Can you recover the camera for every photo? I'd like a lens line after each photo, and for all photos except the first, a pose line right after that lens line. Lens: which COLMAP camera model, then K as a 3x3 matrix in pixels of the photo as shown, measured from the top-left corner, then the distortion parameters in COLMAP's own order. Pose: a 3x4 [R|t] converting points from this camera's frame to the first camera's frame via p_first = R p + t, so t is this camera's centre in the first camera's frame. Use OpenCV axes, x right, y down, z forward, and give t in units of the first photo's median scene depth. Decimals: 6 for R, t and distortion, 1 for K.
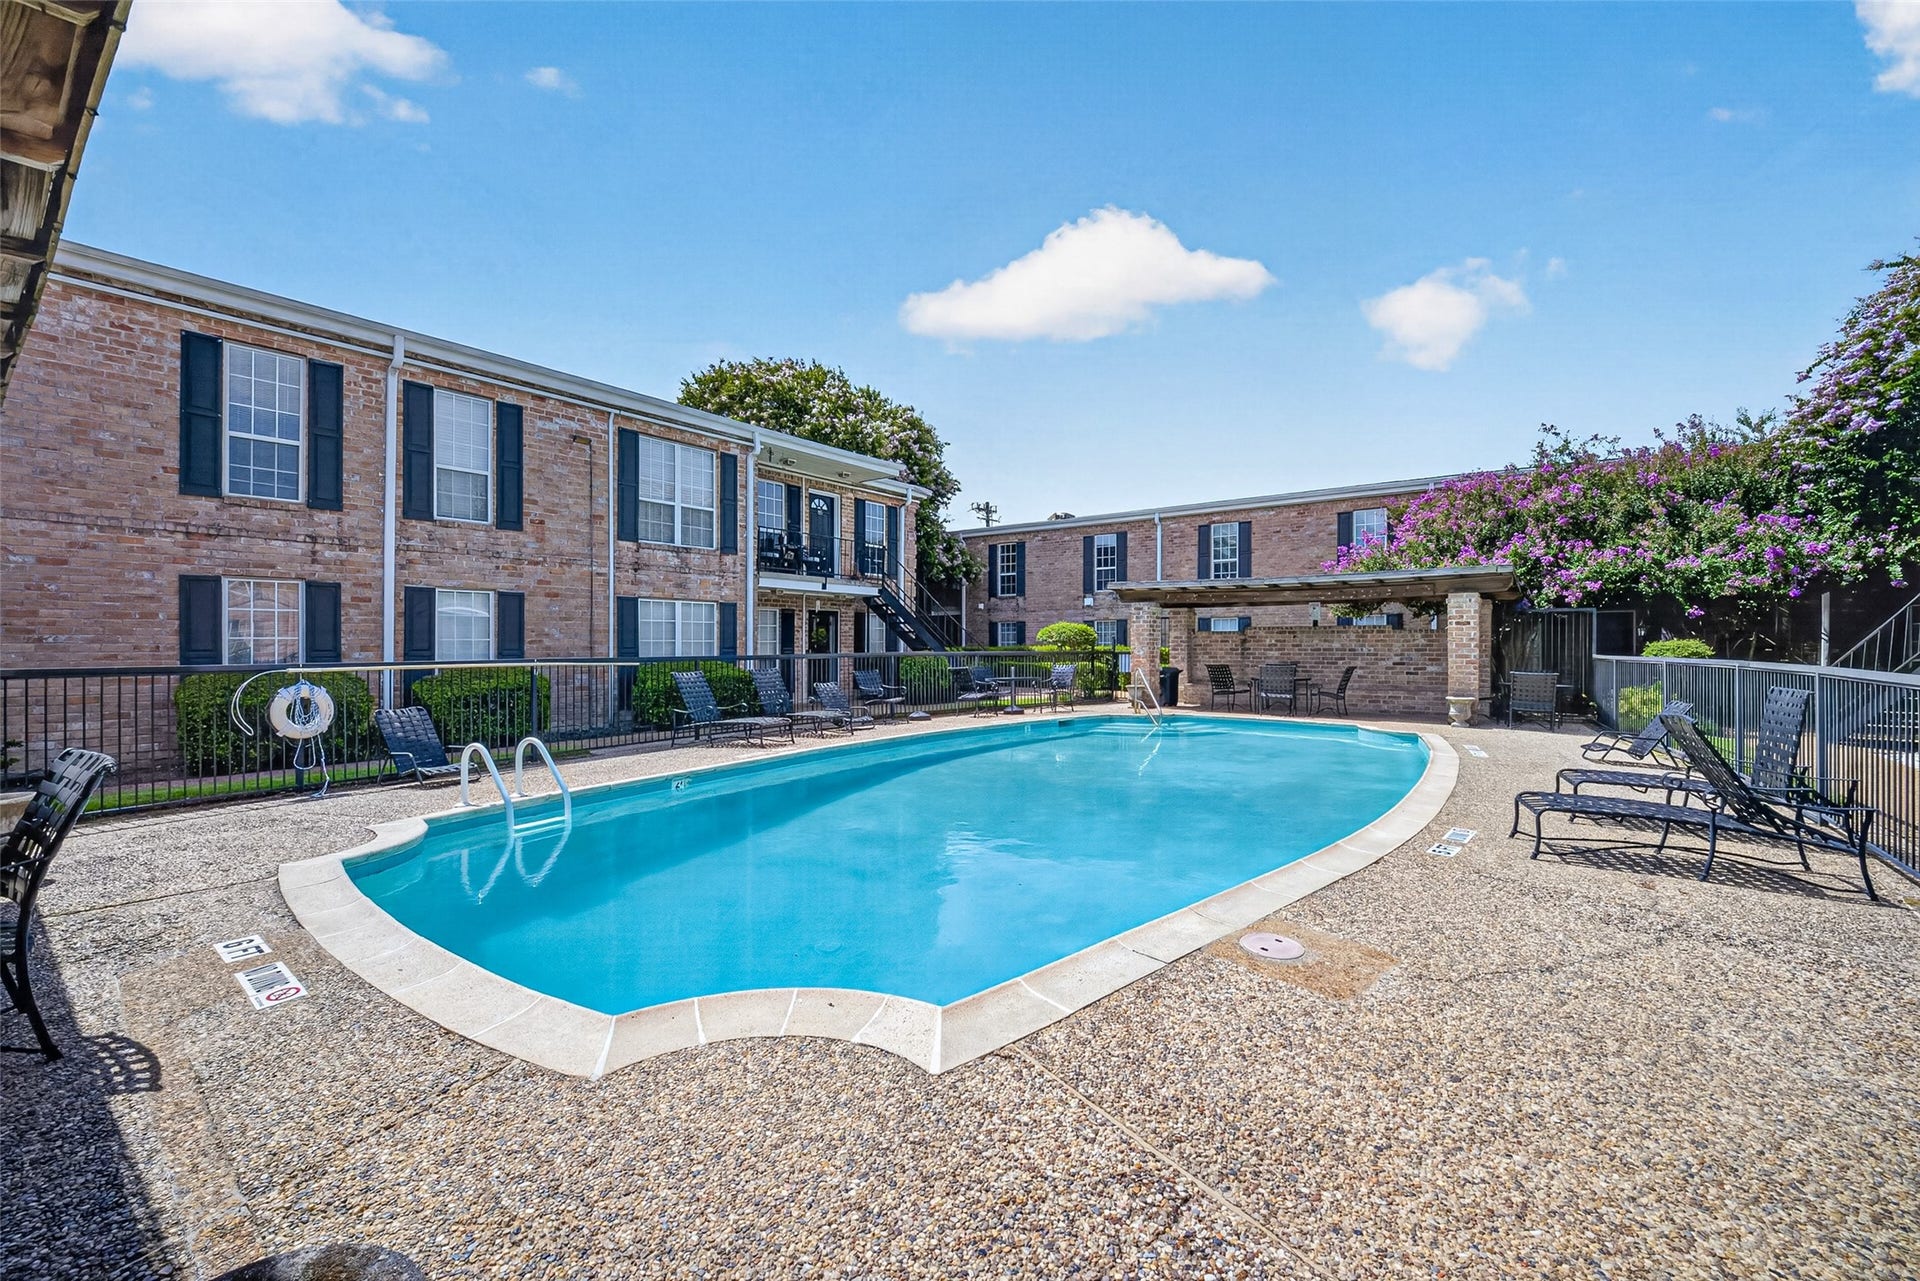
lens RADIAL K [[776.7, 0, 975.3], [0, 776.7, 643.0], [0, 0, 1]] dist [-0.001017, 0.000498]
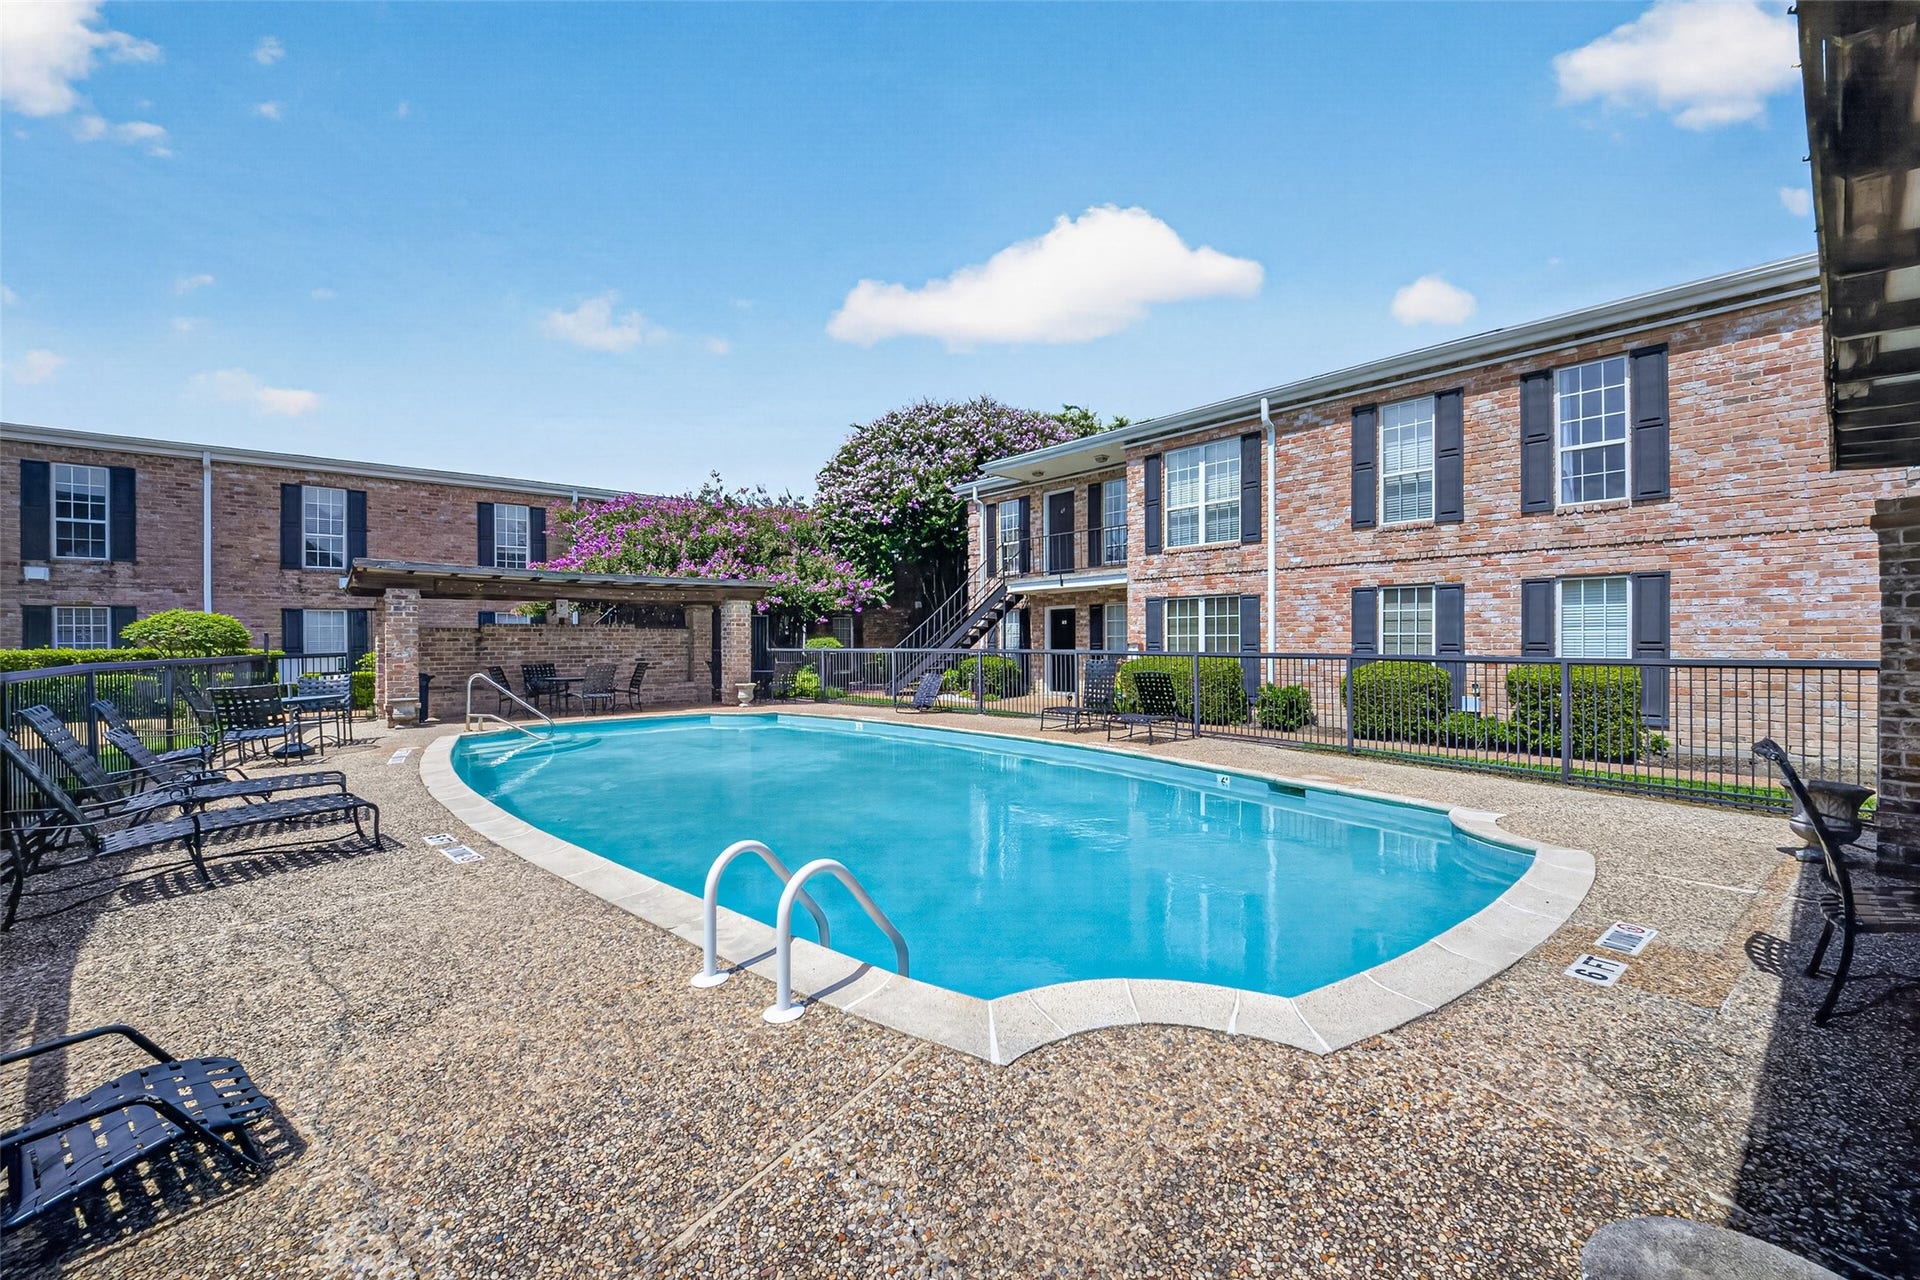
lens RADIAL K [[776.7, 0, 946.5], [0, 776.7, 636.6], [0, 0, 1]] dist [-0.001017, 0.000498]
pose [[0.216878, -0.001330, 0.976198, -1.518093], [0.006808, 0.999977, -0.000150, -0.008655], [-0.976175, 0.006678, 0.216883, 1.168559]]
